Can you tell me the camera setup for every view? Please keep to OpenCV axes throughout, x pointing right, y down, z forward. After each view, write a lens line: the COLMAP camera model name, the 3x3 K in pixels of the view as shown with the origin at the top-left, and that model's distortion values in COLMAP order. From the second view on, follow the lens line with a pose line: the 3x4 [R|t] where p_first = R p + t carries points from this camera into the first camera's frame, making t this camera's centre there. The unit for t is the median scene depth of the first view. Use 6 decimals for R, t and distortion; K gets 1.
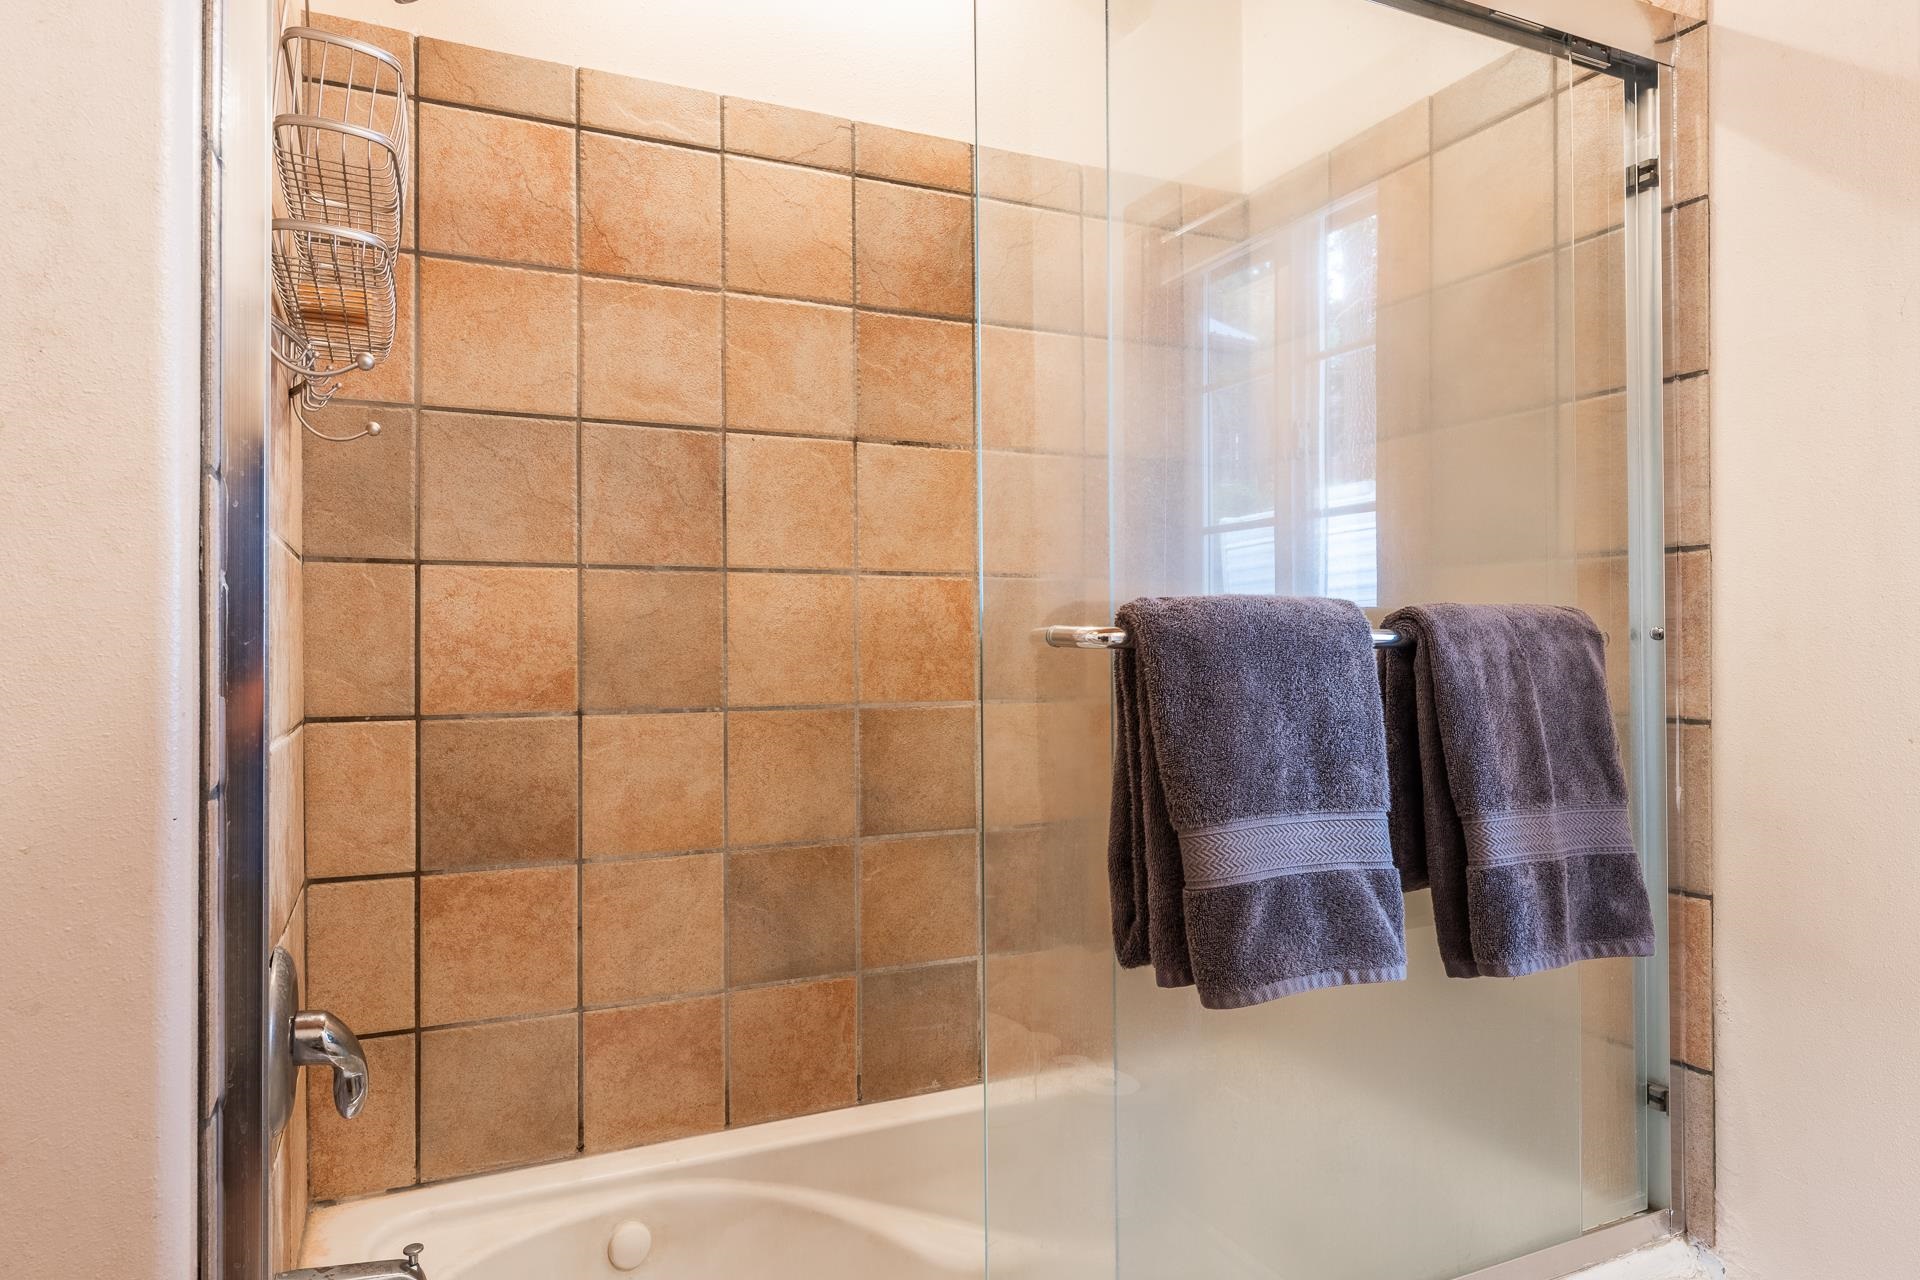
lens RADIAL K [[1179.8, 0, 933.9], [0, 1179.8, 684.8], [0, 0, 1]] dist [-0.000412, -0.000503]
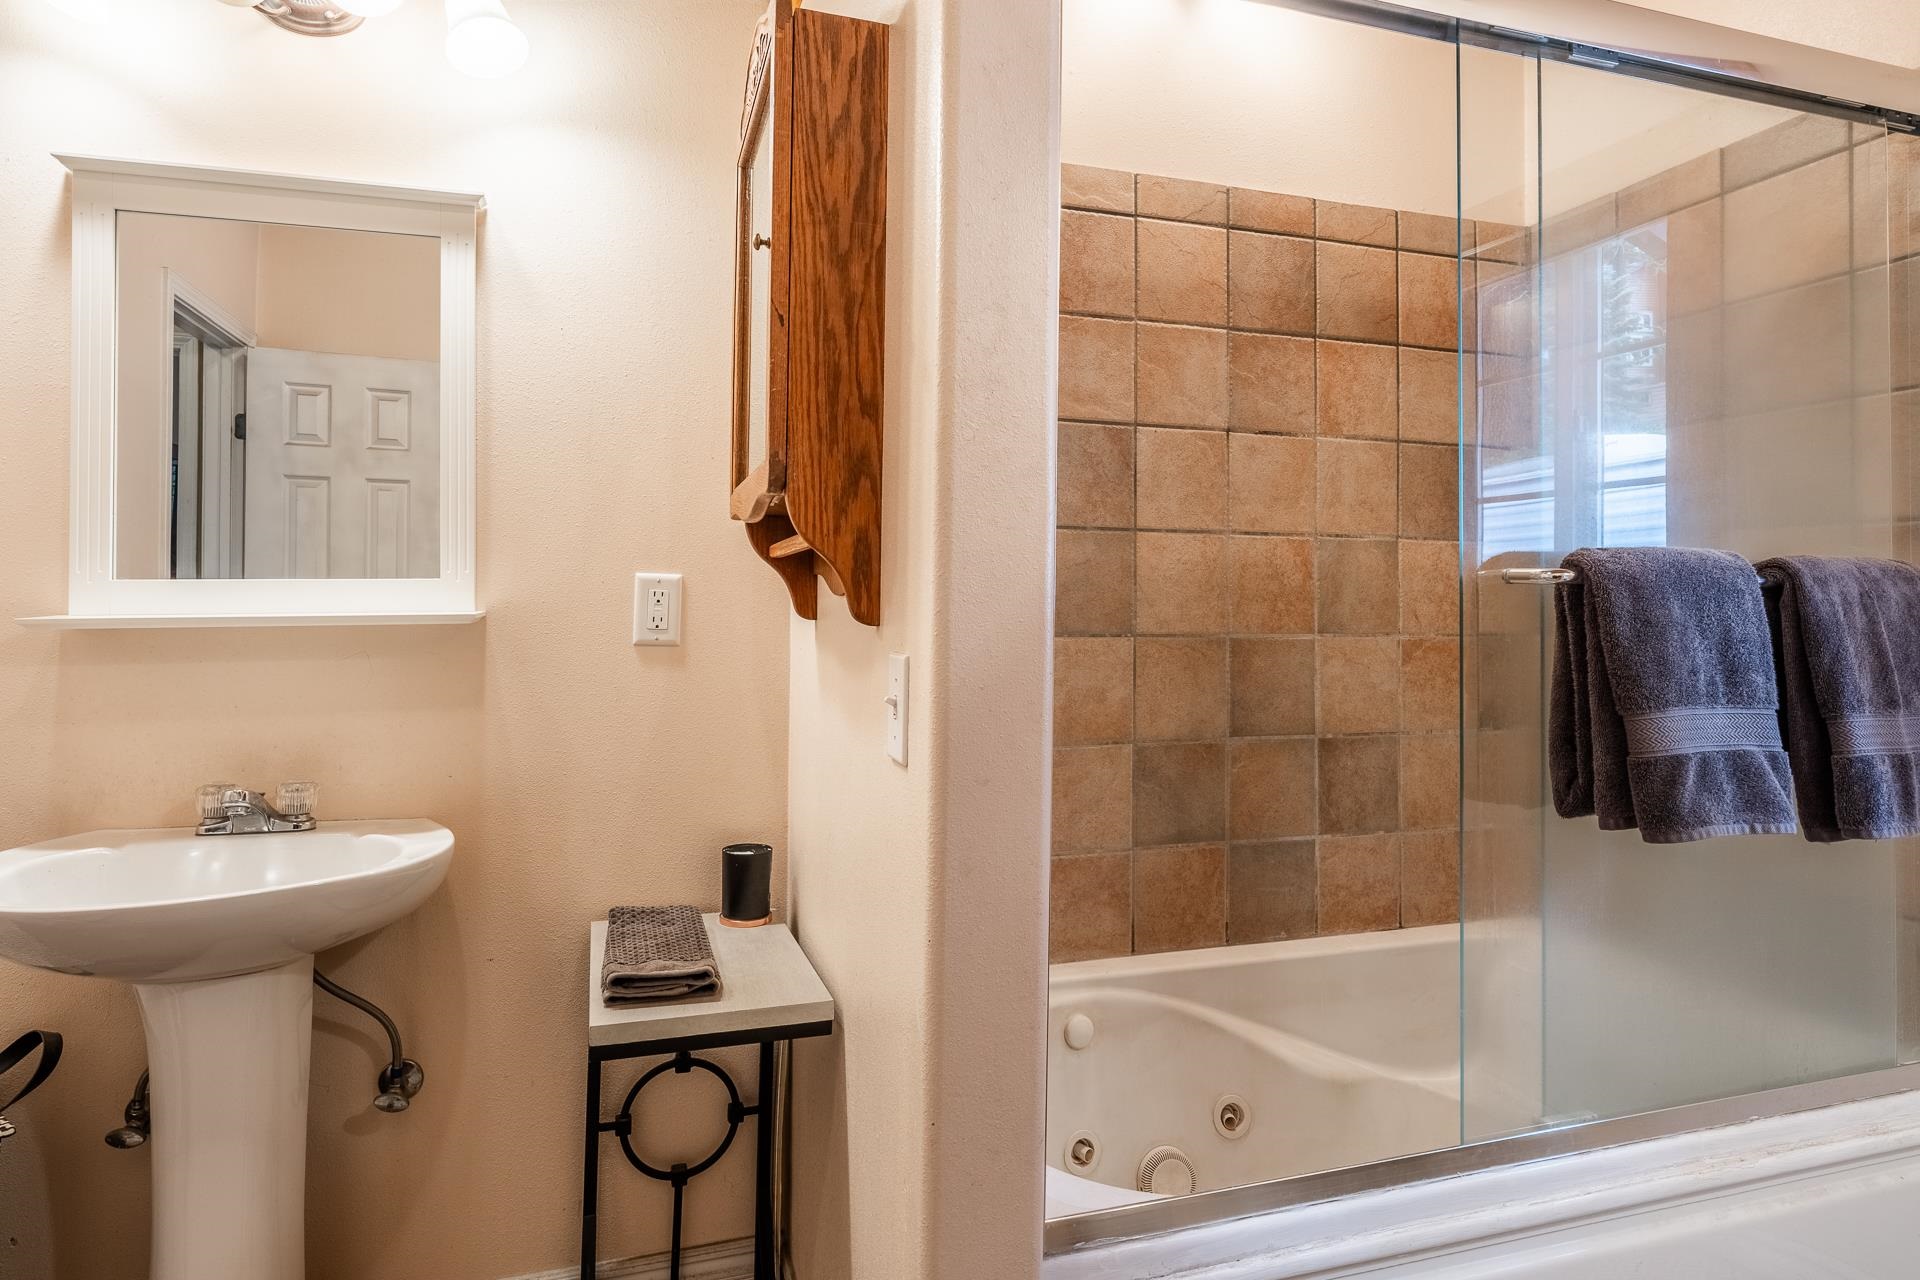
lens RADIAL K [[1034.0, 0, 934.4], [0, 1034.0, 615.5], [0, 0, 1]] dist [-0.000532, 0.000012]
pose [[0.989434, 0.016531, -0.144041, -0.231936], [-0.019418, 0.999637, -0.018658, 0.024429], [0.143680, 0.021258, 0.989396, -0.176771]]
